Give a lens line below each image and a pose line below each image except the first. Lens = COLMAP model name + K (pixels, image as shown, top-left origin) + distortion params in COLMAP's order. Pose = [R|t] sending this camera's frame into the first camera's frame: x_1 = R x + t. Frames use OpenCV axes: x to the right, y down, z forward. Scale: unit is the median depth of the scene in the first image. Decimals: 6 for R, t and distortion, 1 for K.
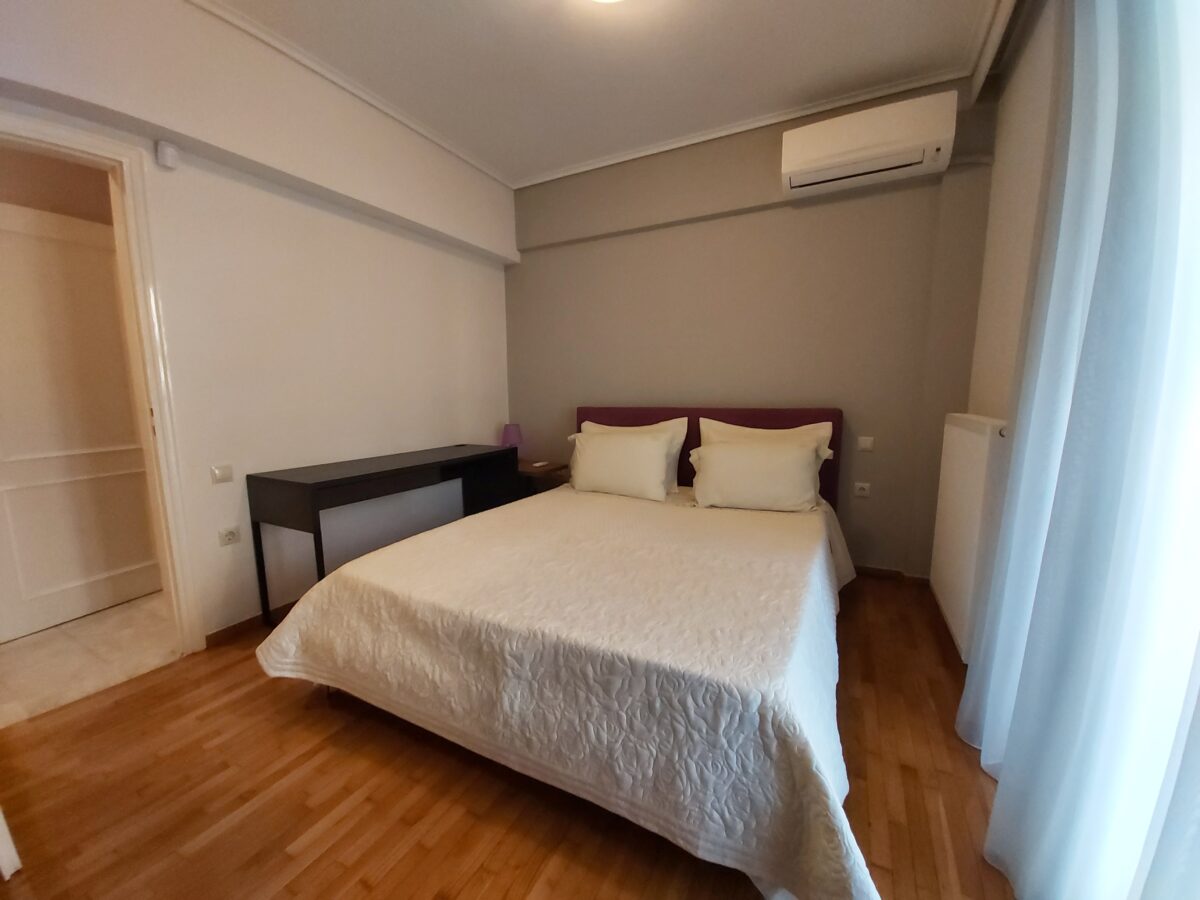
lens RADIAL K [[468.6, 0, 595.4], [0, 468.6, 454.1], [0, 0, 1]] dist [0.019626, -0.018077]
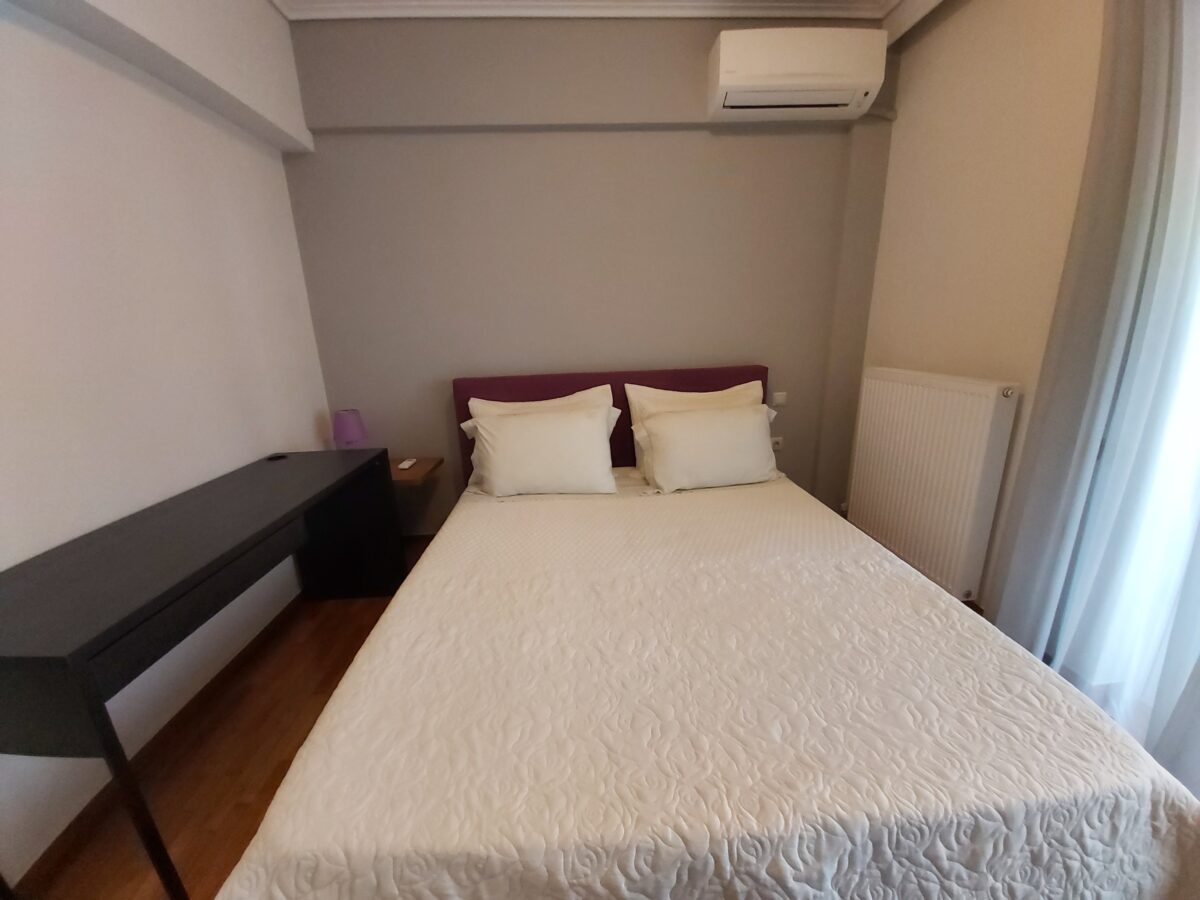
lens RADIAL K [[468.6, 0, 595.4], [0, 468.6, 454.1], [0, 0, 1]] dist [0.019626, -0.018077]
pose [[0.856561, -0.152089, 0.493124, -0.378927], [0.091940, 0.985272, 0.144175, -0.117948], [-0.507789, -0.078157, 0.857929, 0.434911]]
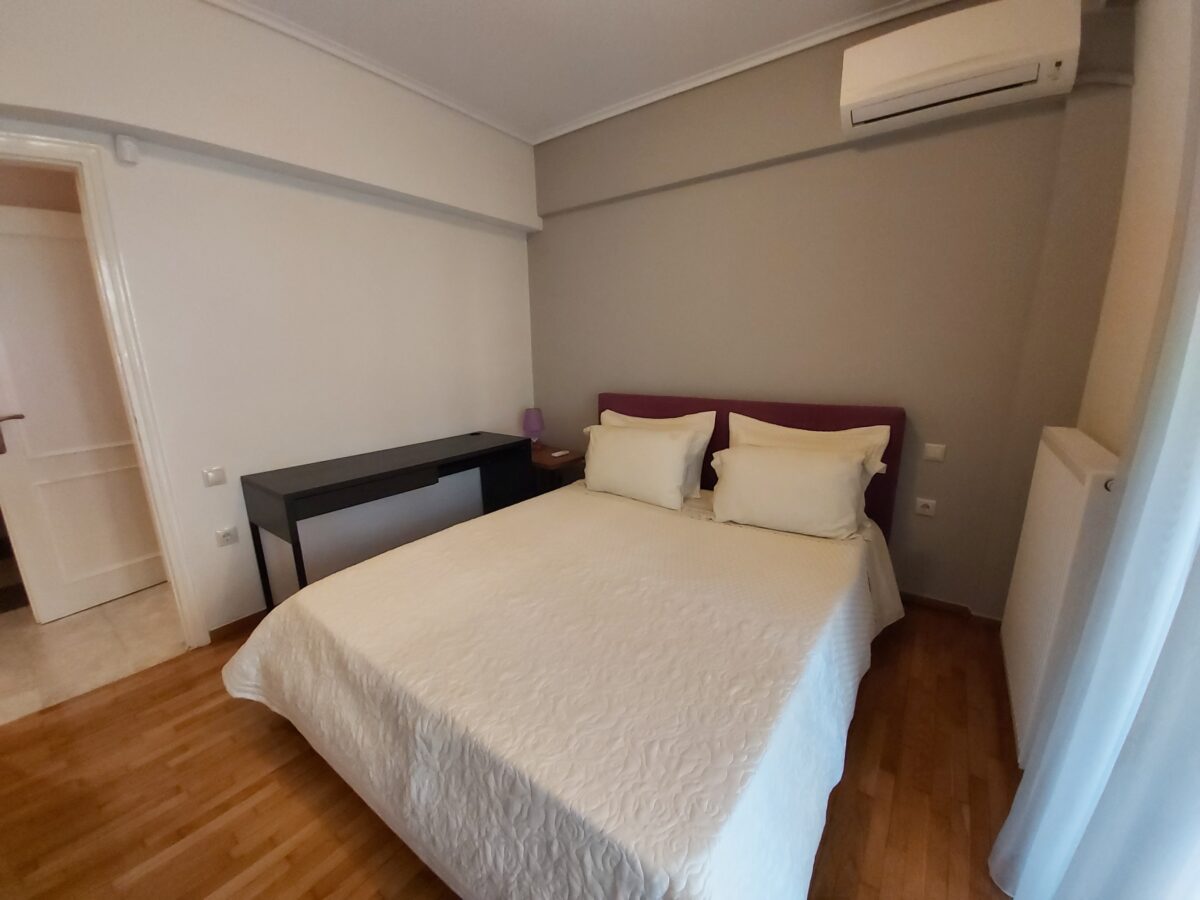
lens RADIAL K [[468.6, 0, 595.4], [0, 468.6, 454.1], [0, 0, 1]] dist [0.019626, -0.018077]
pose [[0.987699, 0.028837, -0.153684, 0.166325], [-0.014085, 0.995260, 0.096227, -0.118916], [0.155730, -0.092879, 0.983423, 0.152726]]
